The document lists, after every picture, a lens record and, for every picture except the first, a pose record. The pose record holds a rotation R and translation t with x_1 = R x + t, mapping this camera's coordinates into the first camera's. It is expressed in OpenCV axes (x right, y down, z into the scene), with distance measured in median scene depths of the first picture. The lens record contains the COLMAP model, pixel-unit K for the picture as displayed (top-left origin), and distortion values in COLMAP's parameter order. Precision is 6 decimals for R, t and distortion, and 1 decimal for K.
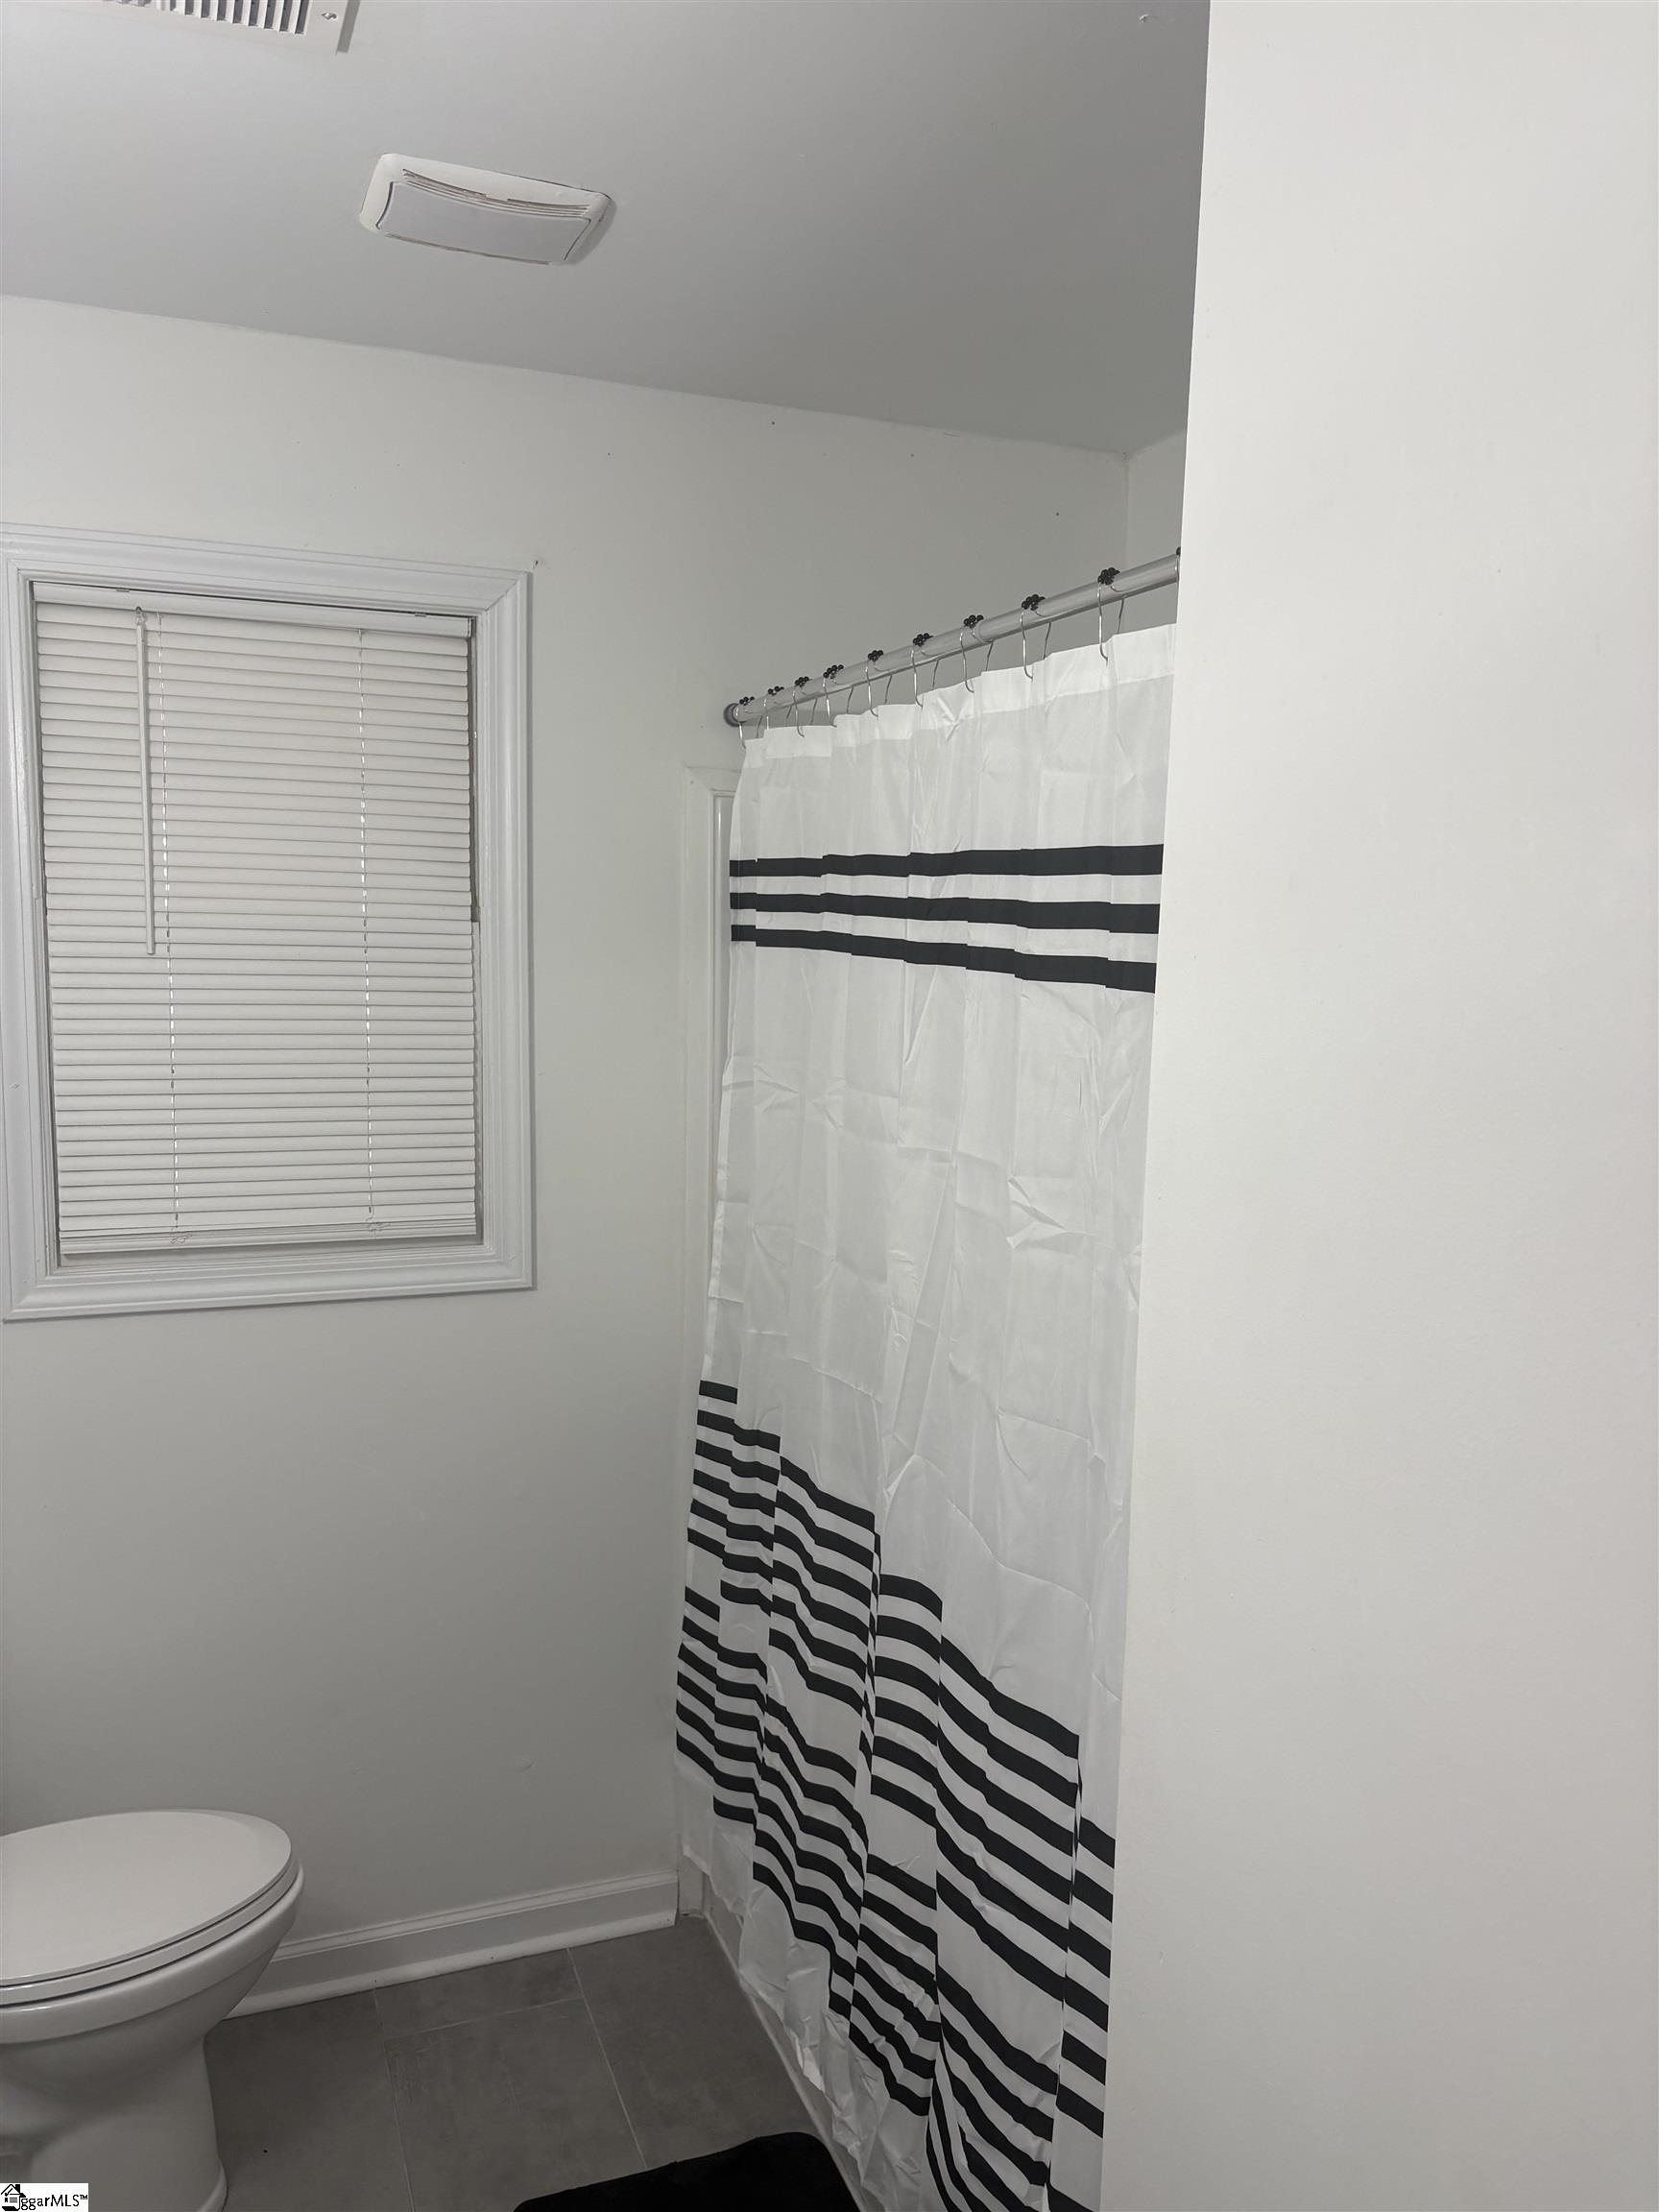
lens RADIAL K [[1683.2, 0, 828.3], [0, 1683.2, 1115.6], [0, 0, 1]] dist [0.020829, -0.010999]
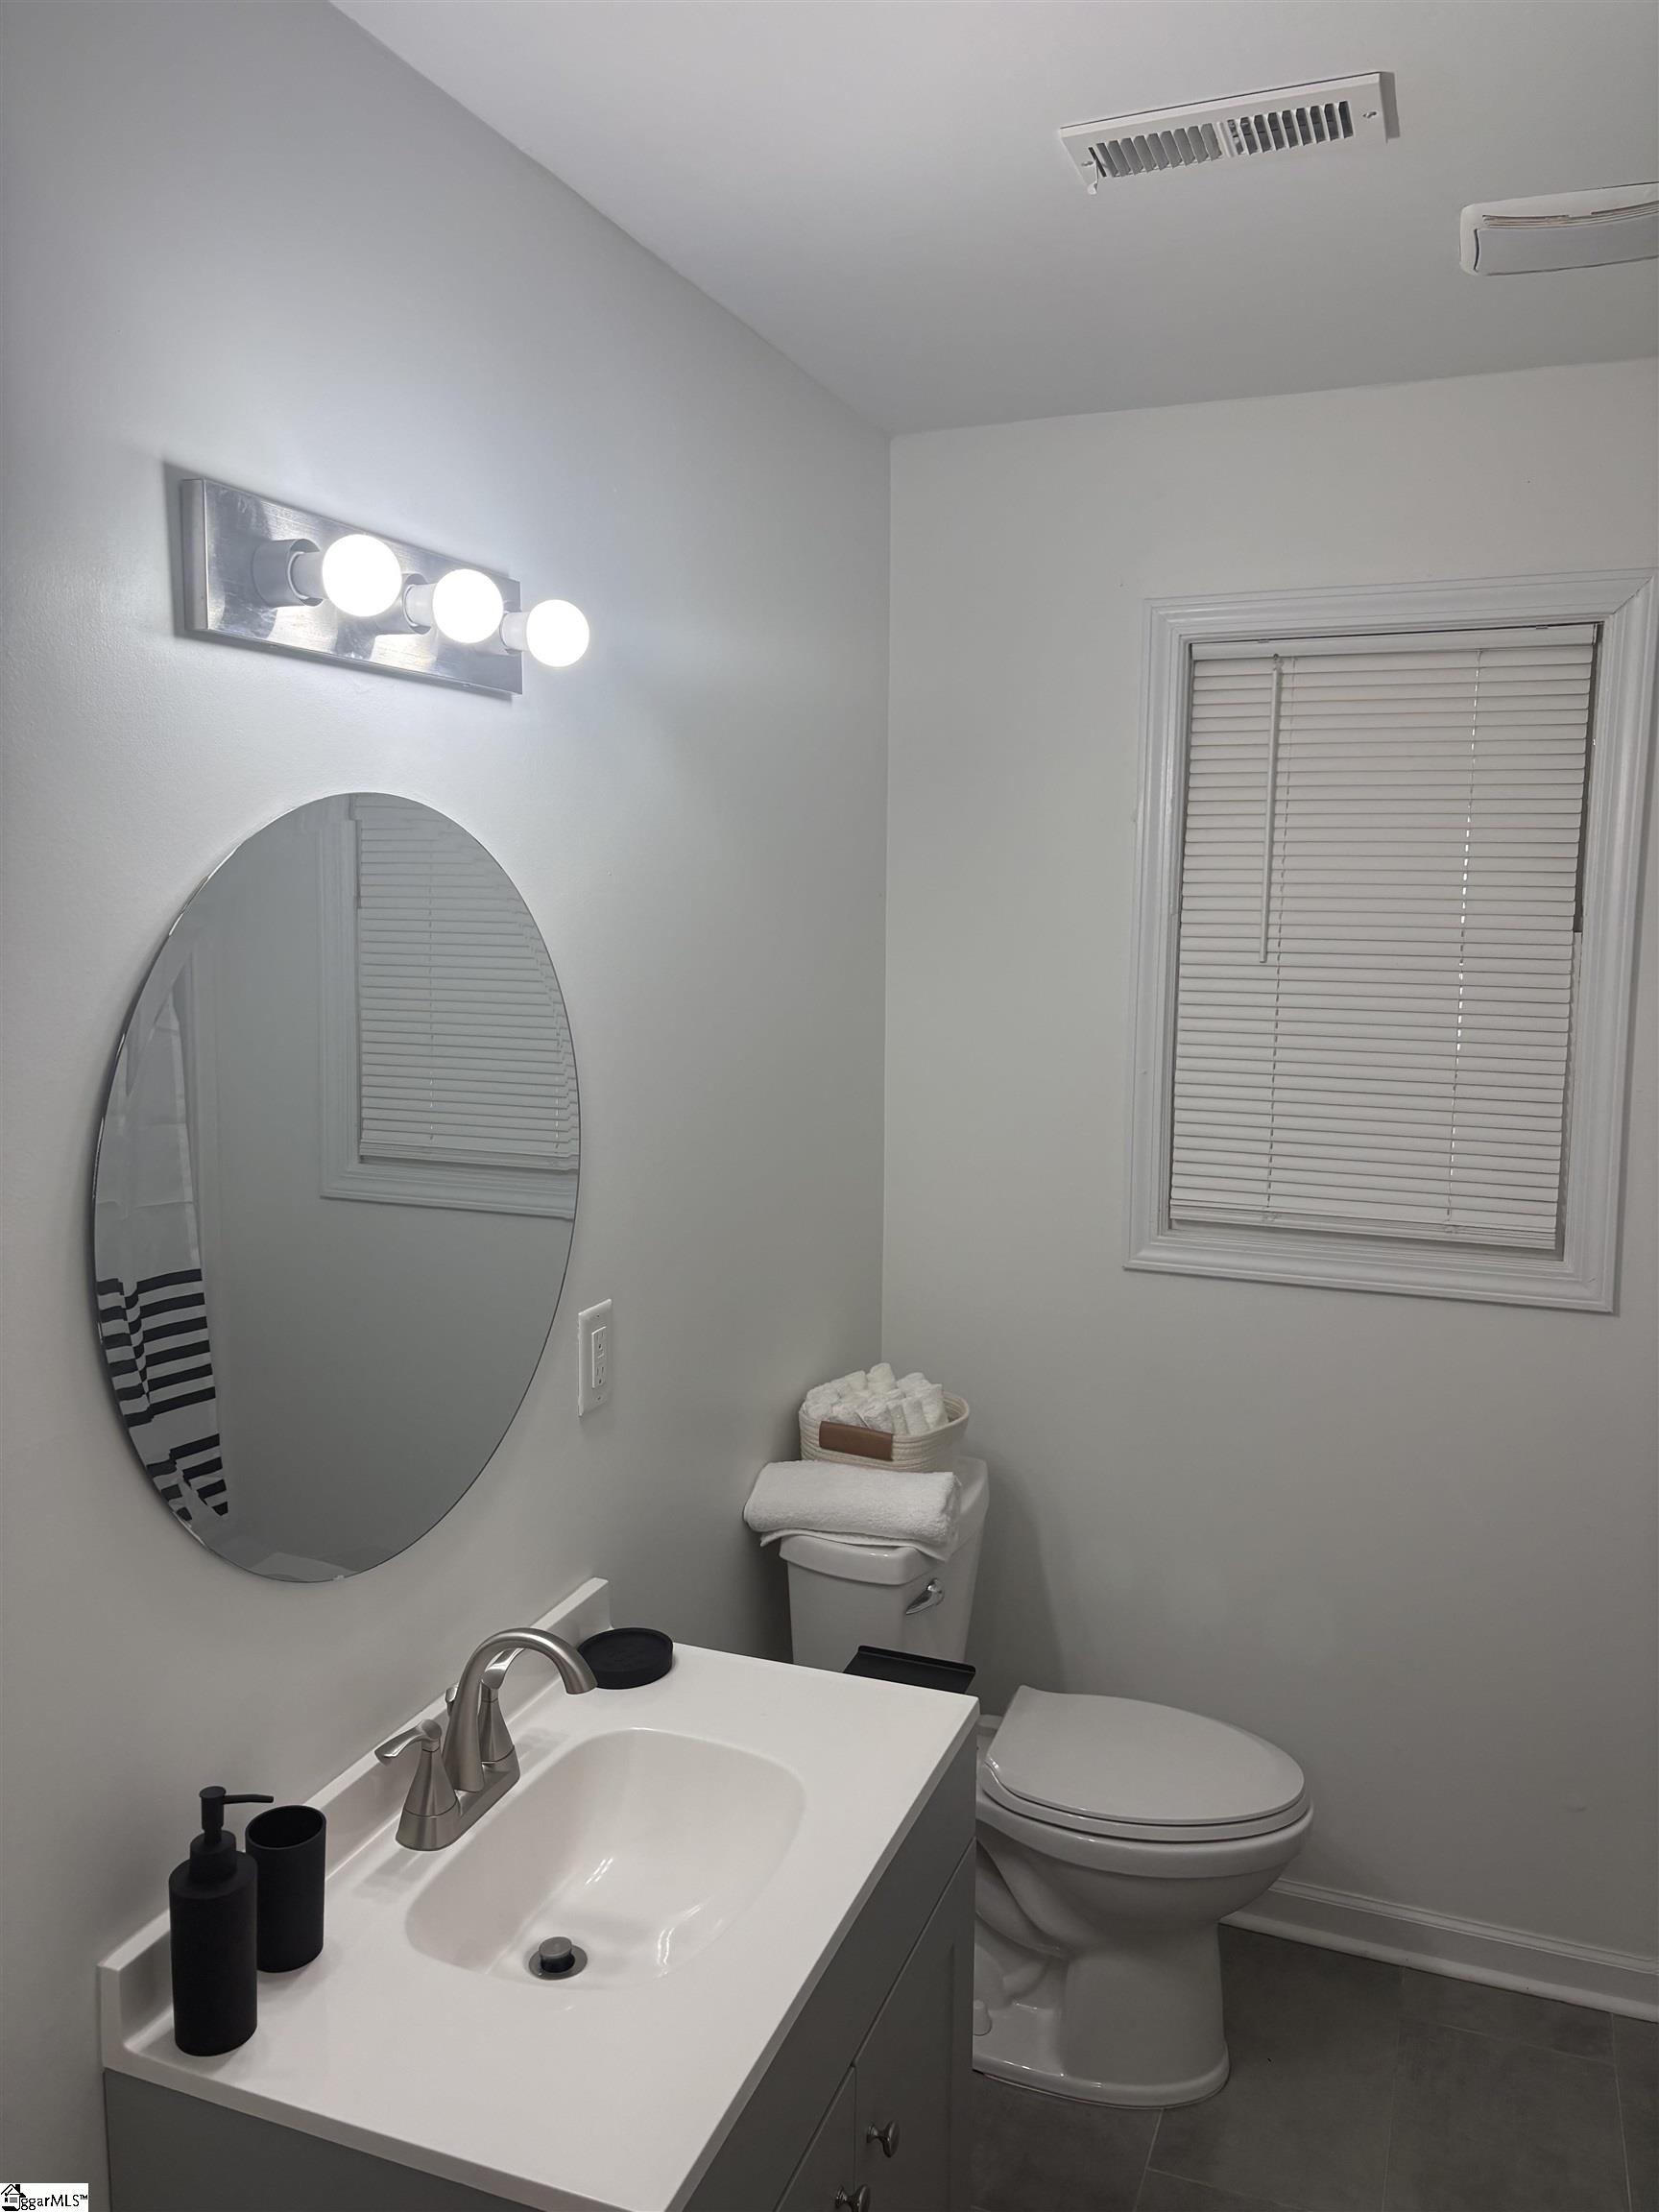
lens RADIAL K [[1683.2, 0, 832.5], [0, 1683.2, 1103.9], [0, 0, 1]] dist [0.020829, -0.010999]
pose [[0.735135, 0.067596, -0.674543, 0.145888], [-0.074702, 0.997034, 0.018501, -0.000971], [0.673793, 0.036789, 0.738004, -0.016476]]
